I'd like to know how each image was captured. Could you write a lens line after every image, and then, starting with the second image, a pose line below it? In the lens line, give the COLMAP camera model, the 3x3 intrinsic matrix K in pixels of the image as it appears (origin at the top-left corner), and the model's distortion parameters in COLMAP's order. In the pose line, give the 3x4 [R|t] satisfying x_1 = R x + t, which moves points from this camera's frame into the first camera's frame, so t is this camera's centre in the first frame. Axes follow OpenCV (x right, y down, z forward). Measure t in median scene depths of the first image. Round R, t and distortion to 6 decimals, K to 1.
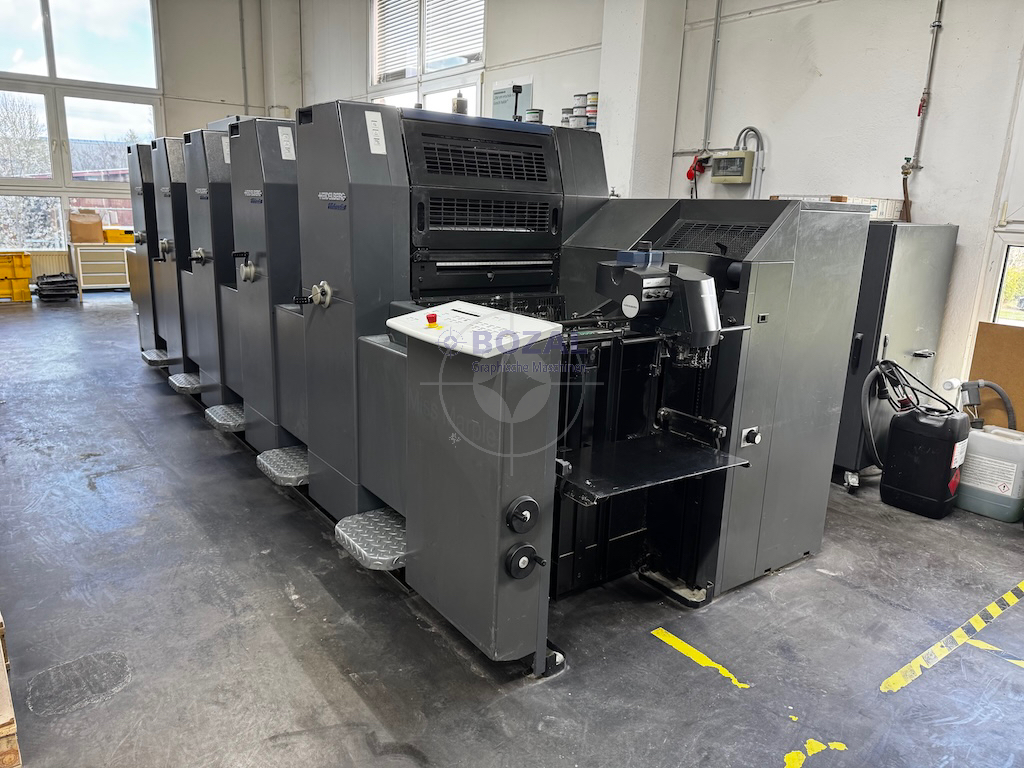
lens RADIAL K [[731.1, 0, 508.0], [0, 731.1, 391.2], [0, 0, 1]] dist [0.050869, -0.063075]
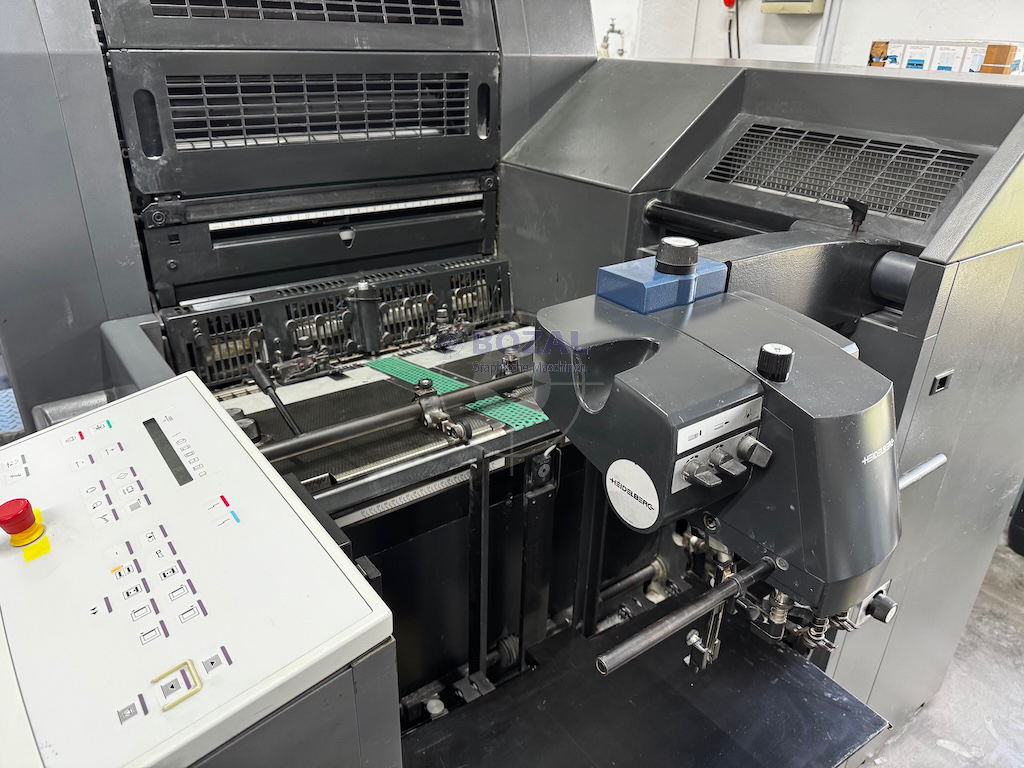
lens RADIAL K [[731.1, 0, 516.2], [0, 731.1, 386.0], [0, 0, 1]] dist [0.050869, -0.063075]
pose [[0.999869, -0.011607, 0.011324, 0.086170], [0.009067, 0.979130, 0.203032, -0.167784], [-0.013444, -0.202903, 0.979107, 0.527878]]
